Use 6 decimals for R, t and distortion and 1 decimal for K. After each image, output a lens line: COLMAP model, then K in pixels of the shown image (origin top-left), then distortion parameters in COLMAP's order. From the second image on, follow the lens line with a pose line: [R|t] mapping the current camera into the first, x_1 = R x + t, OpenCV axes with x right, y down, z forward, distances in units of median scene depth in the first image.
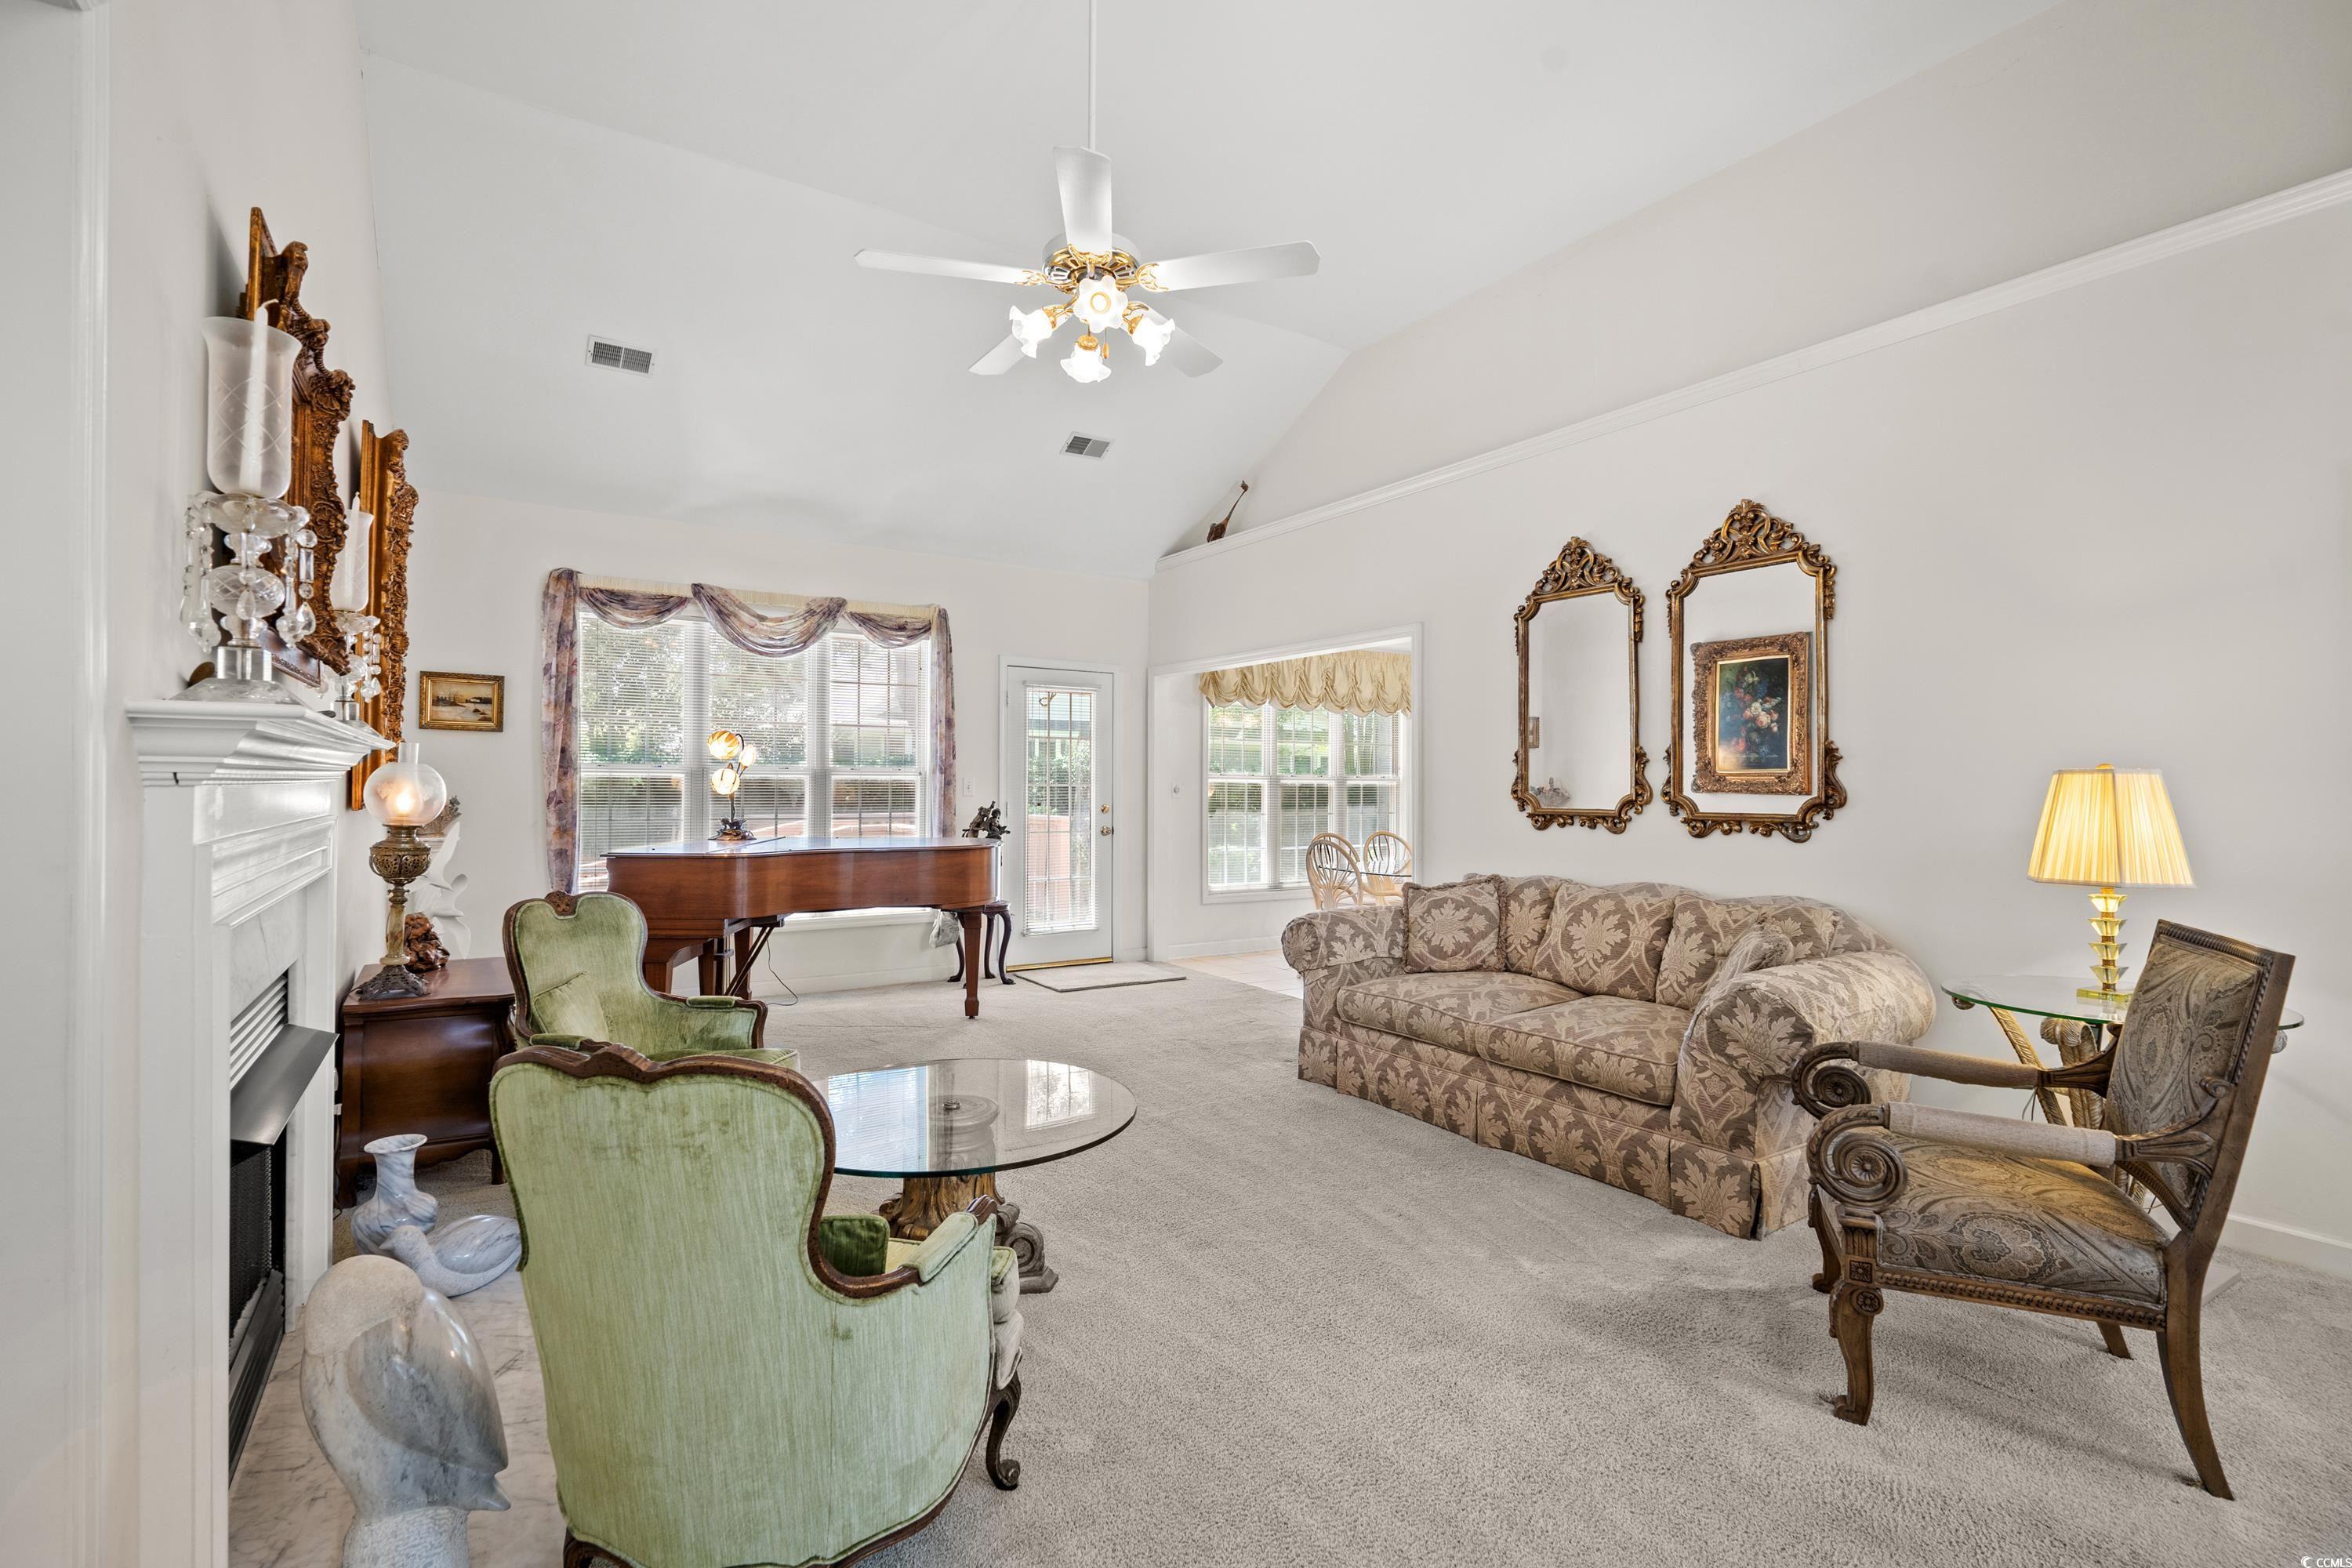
lens RADIAL K [[1082.1, 0, 1179.1], [0, 1082.1, 778.6], [0, 0, 1]] dist [-0.006359, -0.000931]
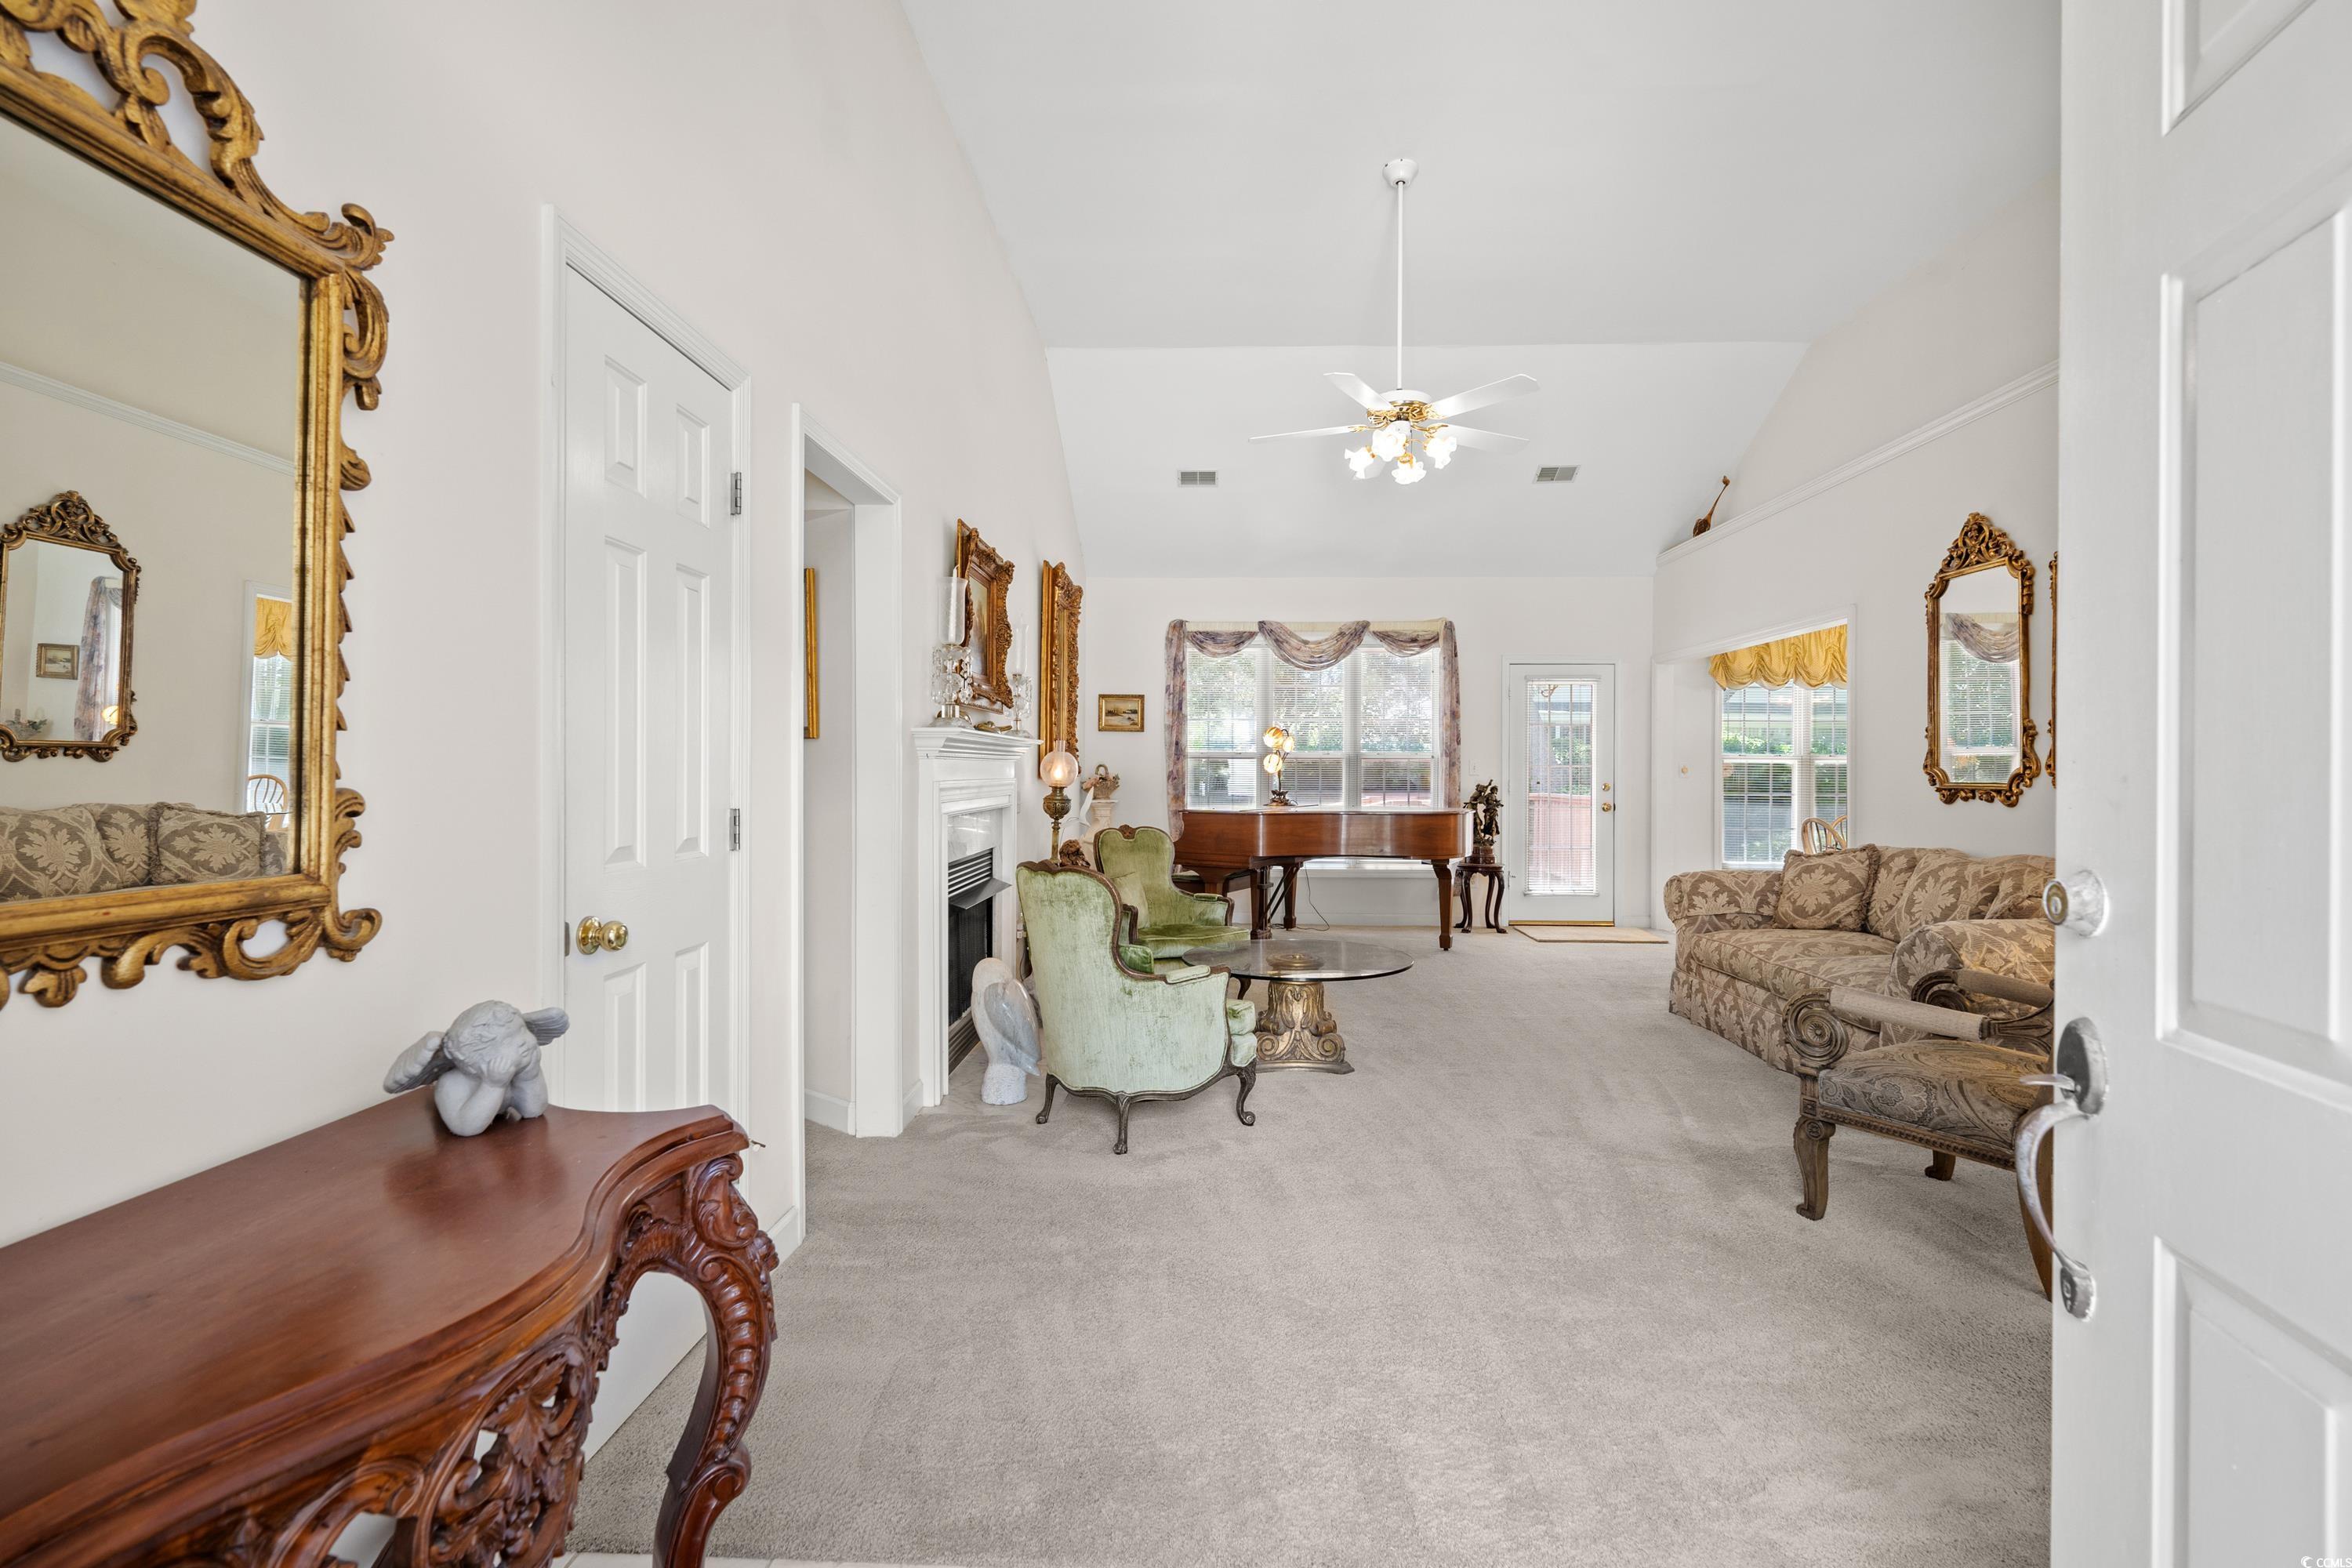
lens RADIAL K [[1082.1, 0, 1174.3], [0, 1082.1, 776.5], [0, 0, 1]] dist [-0.006359, -0.000931]
pose [[0.816284, -0.000961, -0.577650, 0.344439], [0.006058, 0.999958, 0.006897, 0.010702], [0.577619, -0.009129, 0.816255, -0.259436]]
